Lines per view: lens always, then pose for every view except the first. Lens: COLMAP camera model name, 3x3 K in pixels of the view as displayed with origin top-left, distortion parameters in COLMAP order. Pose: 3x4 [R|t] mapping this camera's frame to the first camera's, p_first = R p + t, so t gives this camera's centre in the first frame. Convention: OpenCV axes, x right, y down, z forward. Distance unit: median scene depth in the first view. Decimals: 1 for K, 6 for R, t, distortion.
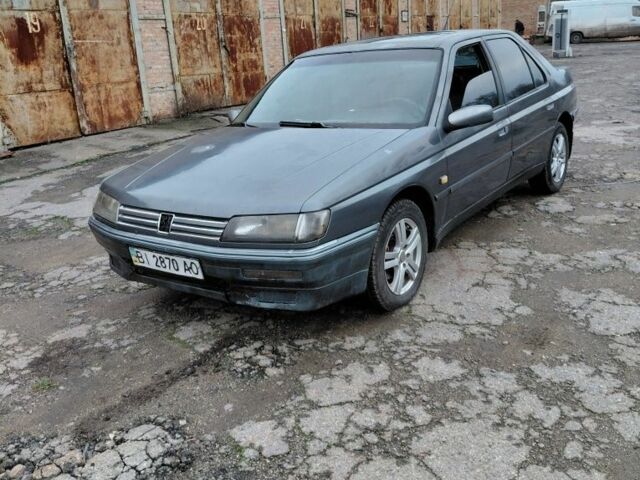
lens RADIAL K [[641.6, 0, 305.8], [0, 641.6, 238.8], [0, 0, 1]] dist [0.119691, -0.296757]
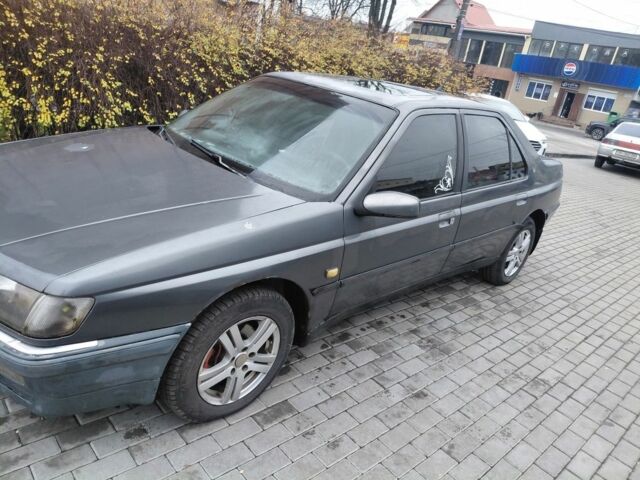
lens RADIAL K [[481.5, 0, 320.0], [0, 481.5, 240.0], [0, 0, 1]] dist [-0.008655, -0.010562]
pose [[0.955988, 0.288015, -0.055979, 0.154477], [-0.284262, 0.956442, 0.066433, -0.114935], [0.072675, -0.047597, 0.996219, 0.289683]]
